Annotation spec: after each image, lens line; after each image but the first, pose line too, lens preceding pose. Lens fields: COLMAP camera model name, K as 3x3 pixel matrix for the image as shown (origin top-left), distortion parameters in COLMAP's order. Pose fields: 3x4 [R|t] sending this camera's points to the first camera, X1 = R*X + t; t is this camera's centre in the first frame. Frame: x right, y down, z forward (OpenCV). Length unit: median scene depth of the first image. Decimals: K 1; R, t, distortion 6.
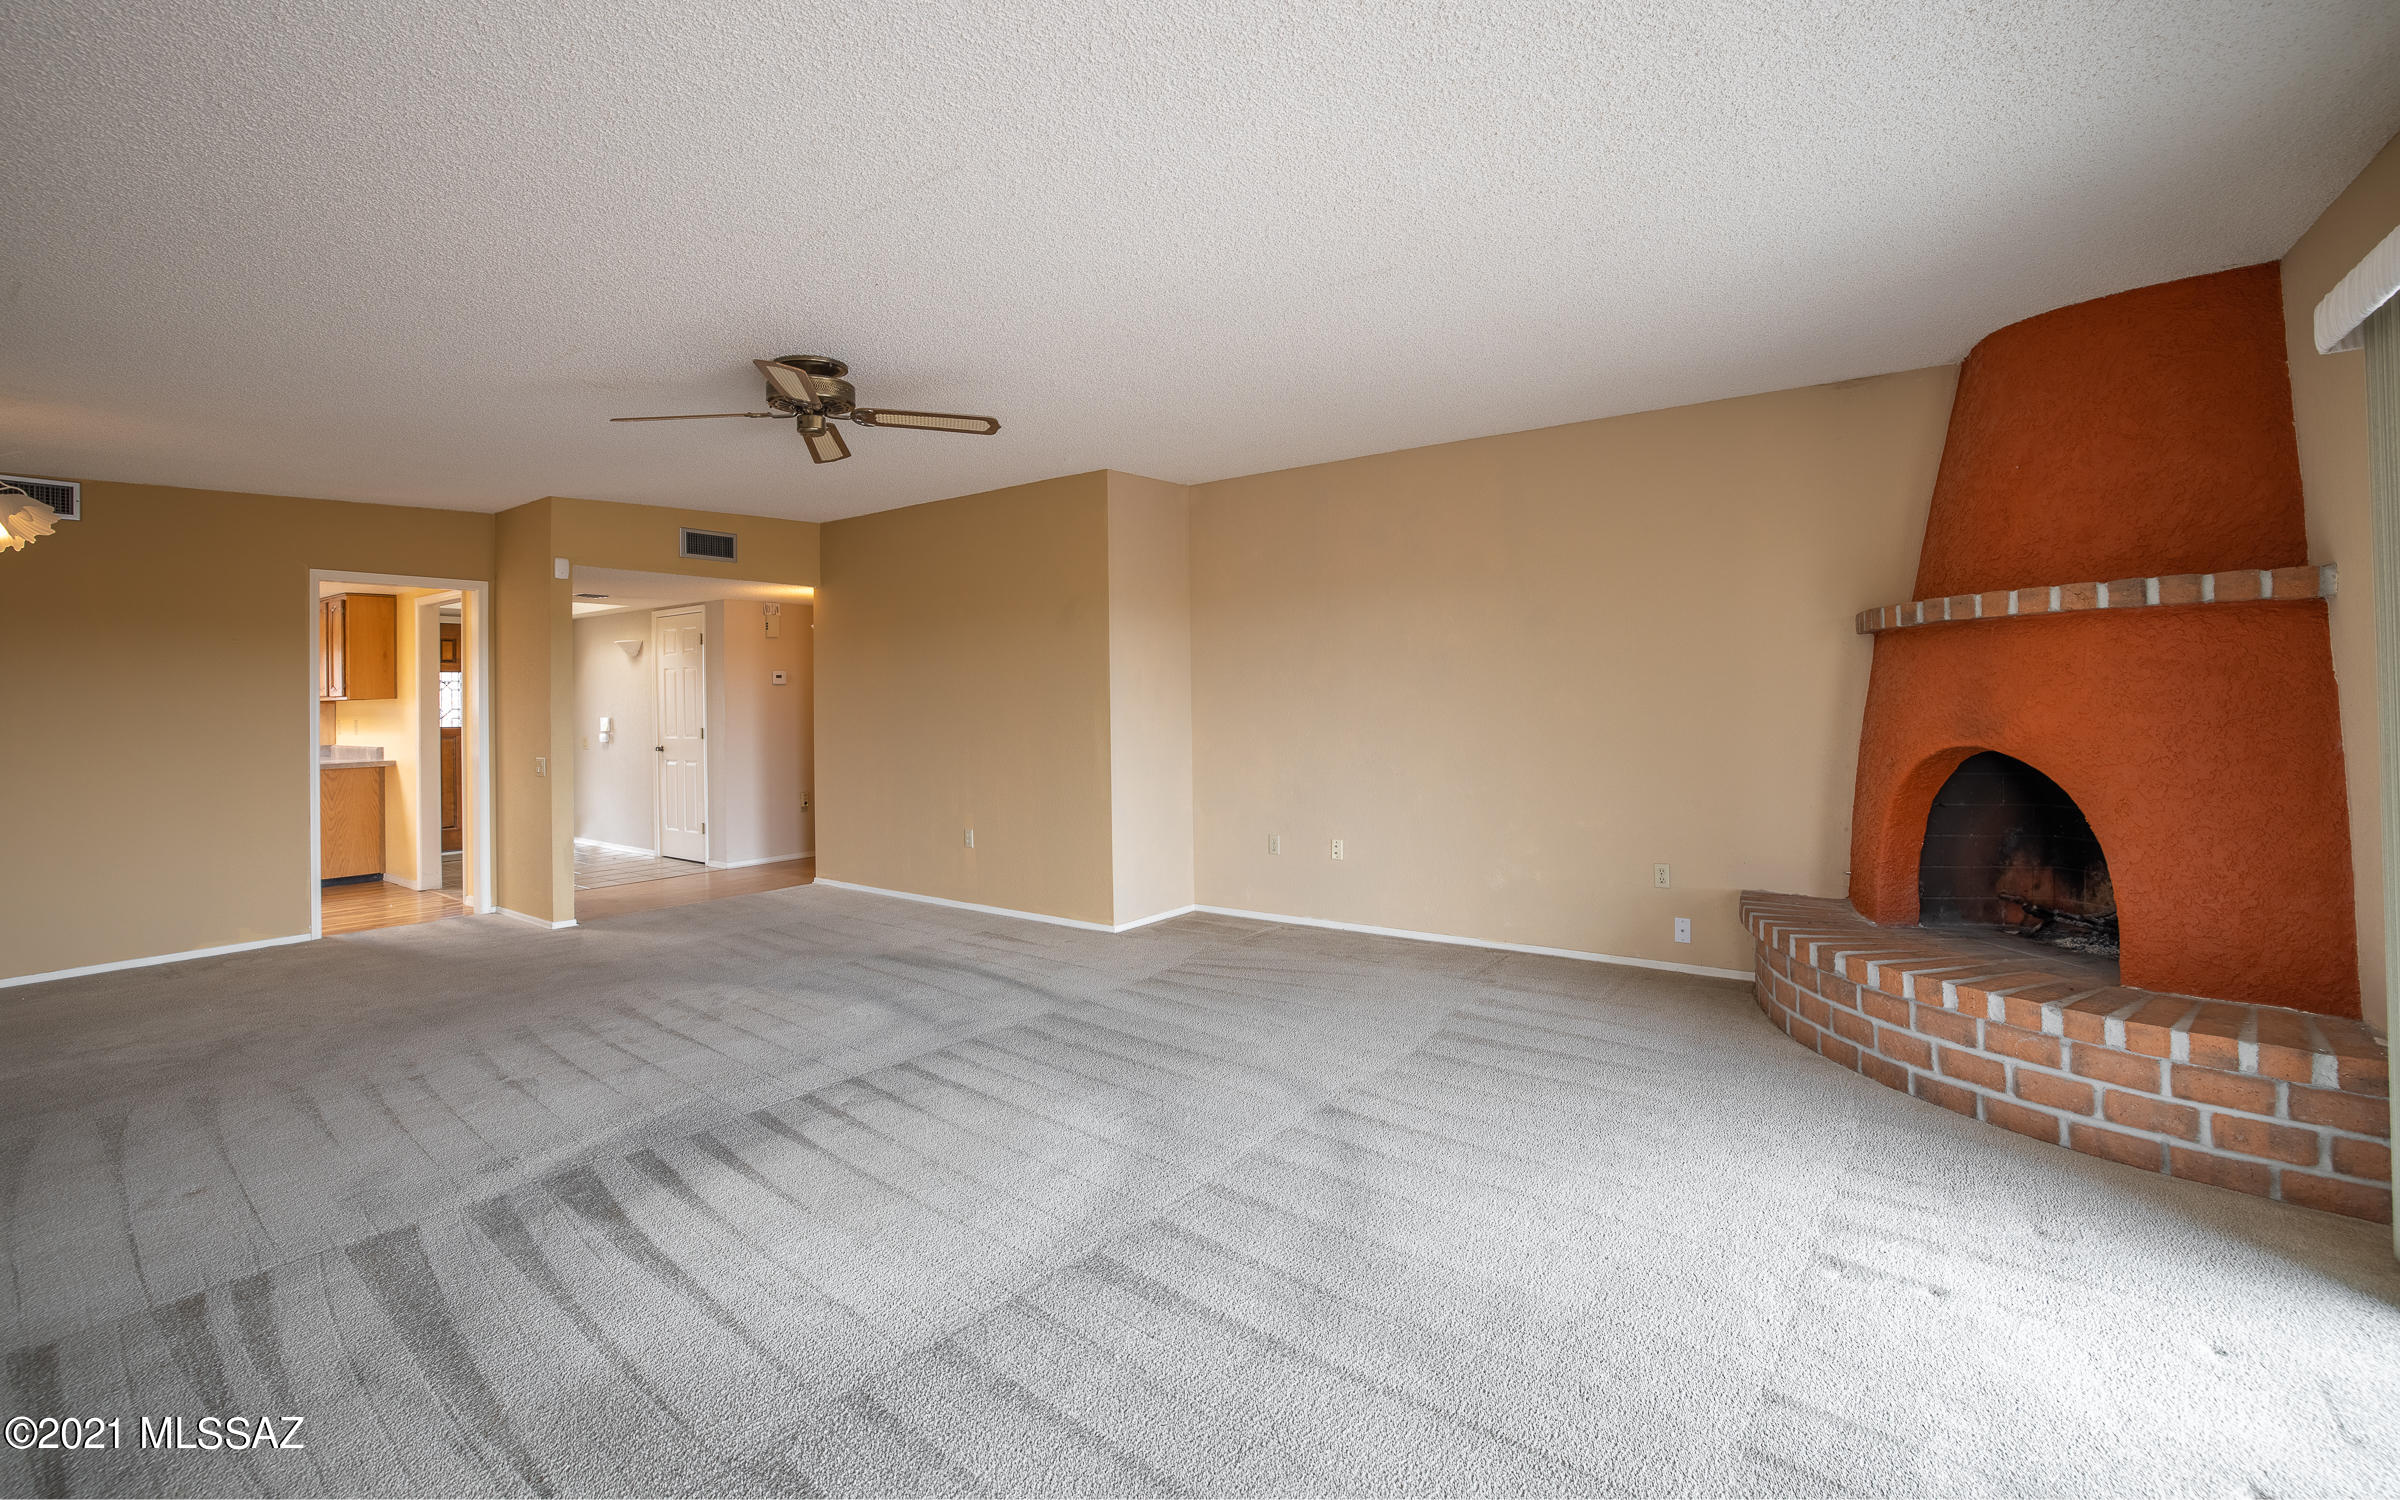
lens RADIAL K [[1005.6, 0, 1190.6], [0, 1005.6, 710.0], [0, 0, 1]] dist [-0.000040, -0.000563]
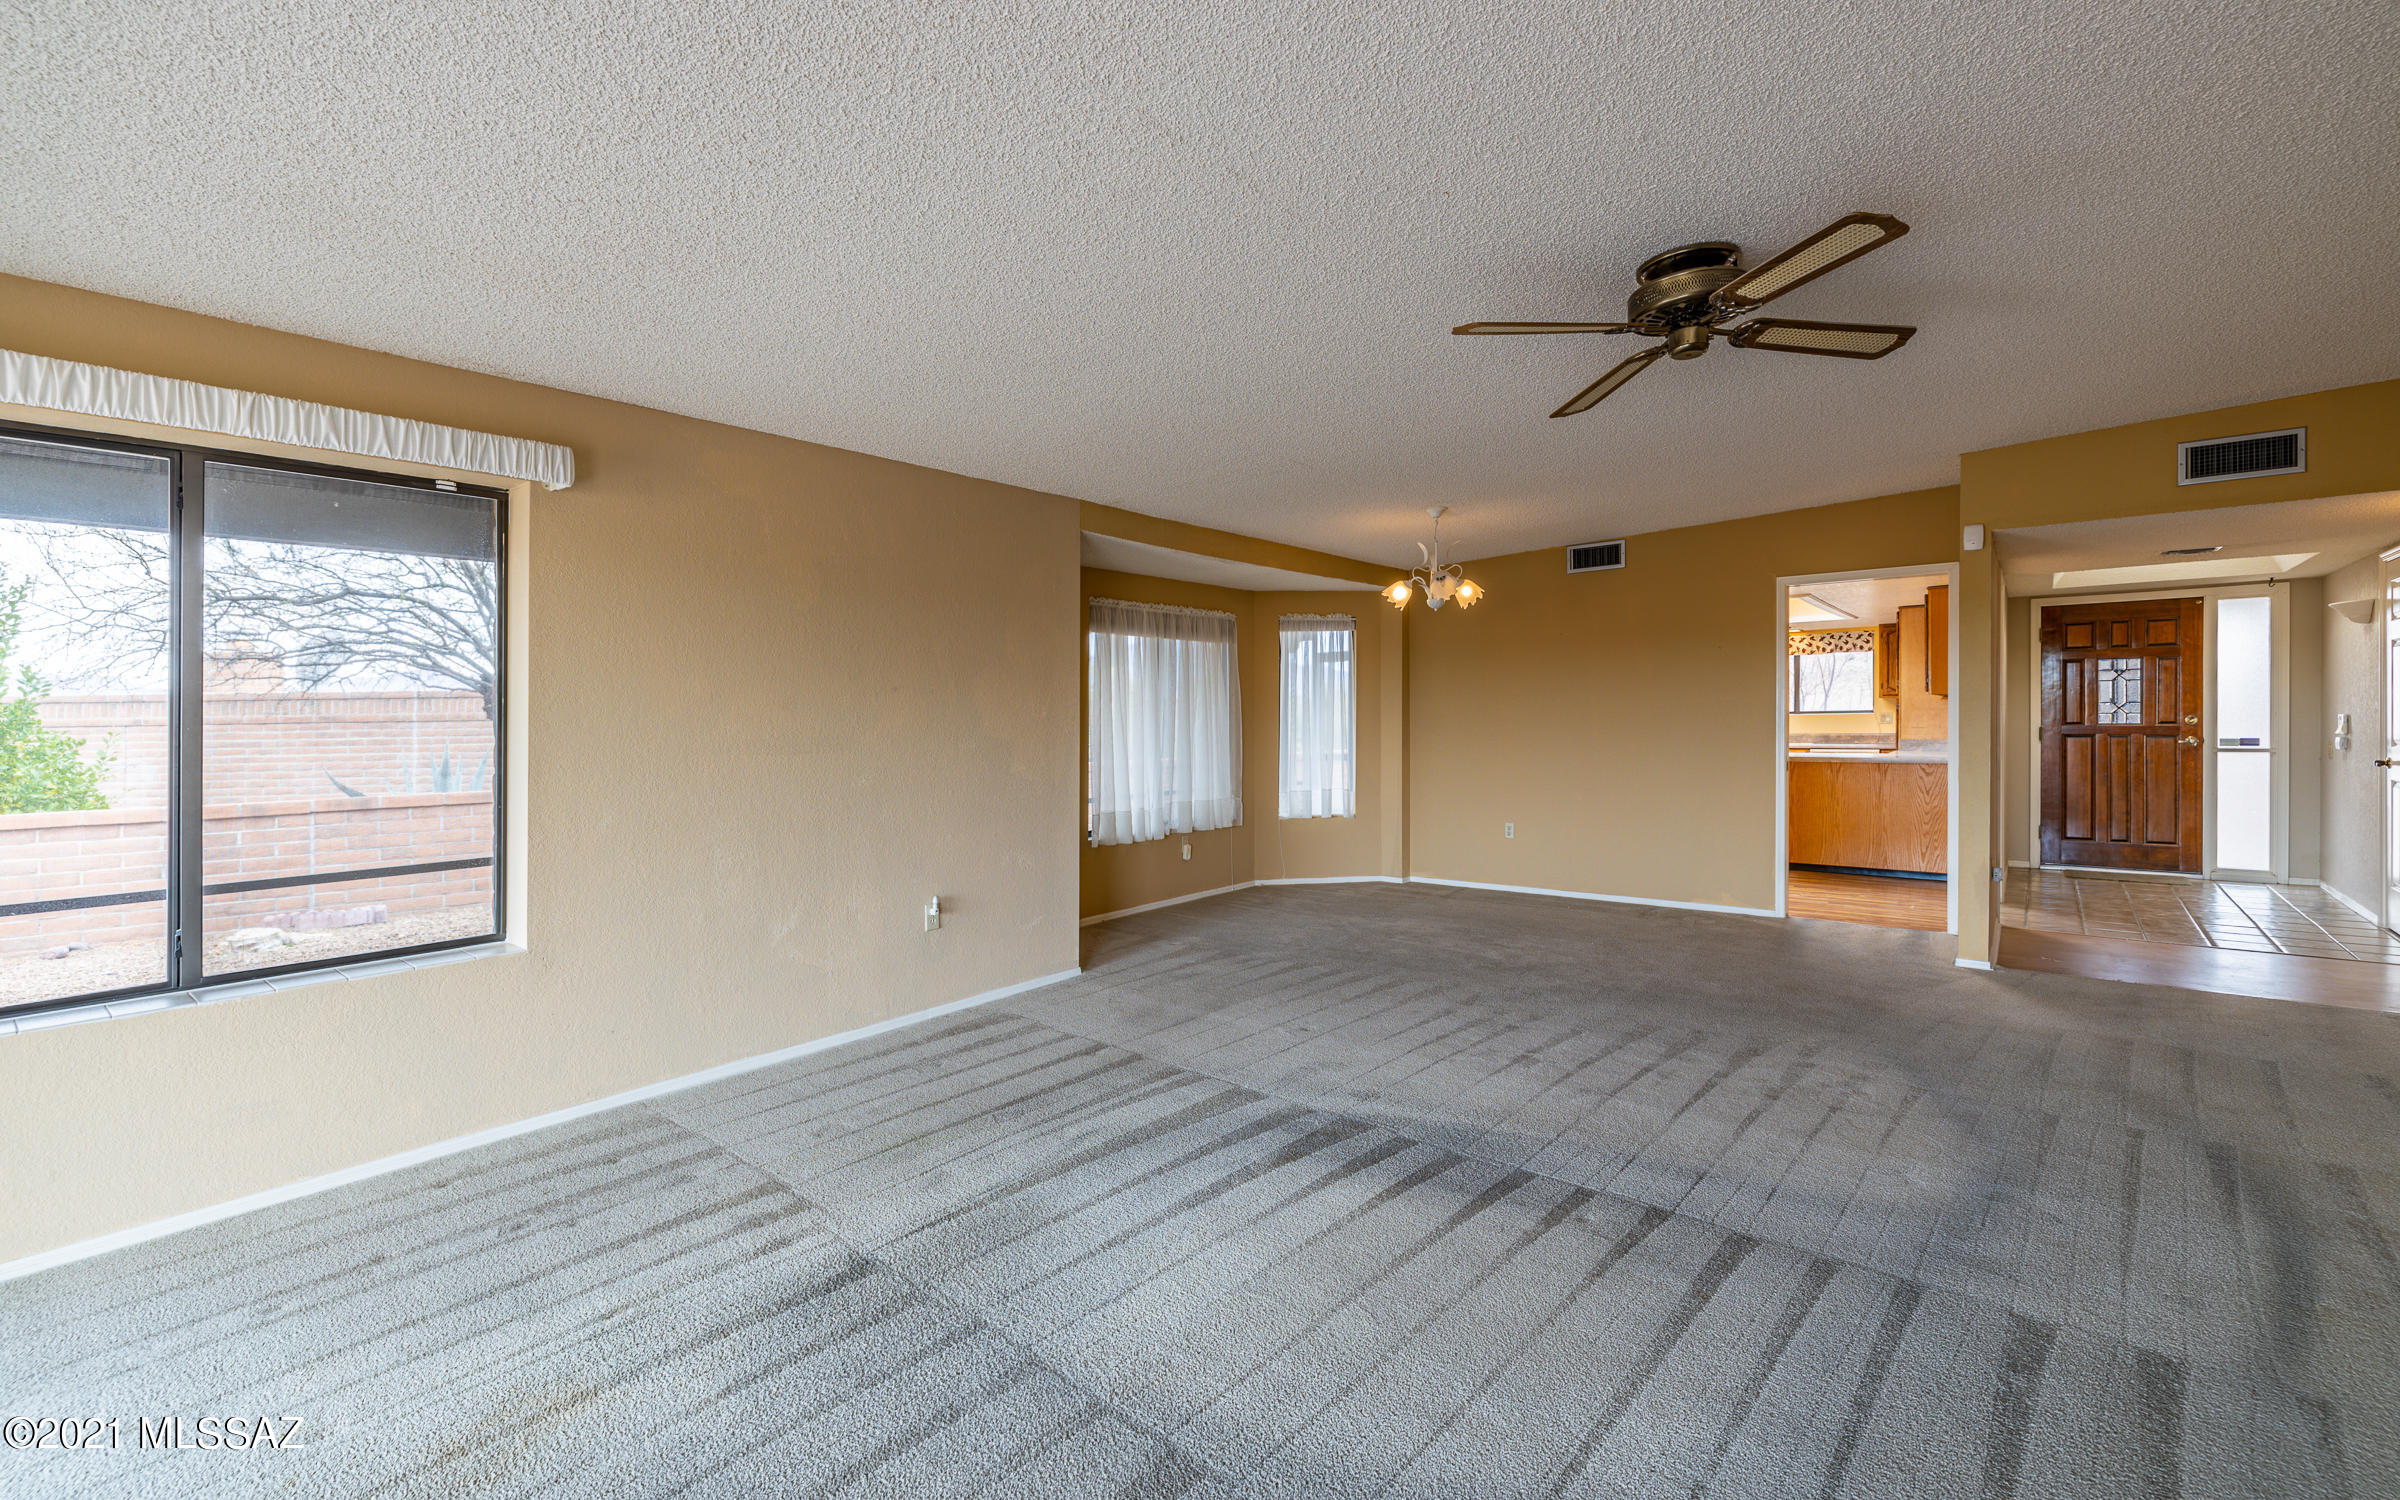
lens RADIAL K [[1018.4, 0, 1189.9], [0, 1018.4, 708.4], [0, 0, 1]] dist [-0.000979, -0.000166]
pose [[-0.031368, 0.004279, -0.999499, 0.466920], [0.005994, 0.999974, 0.004093, -0.012034], [0.999490, -0.005862, -0.031392, 0.738451]]
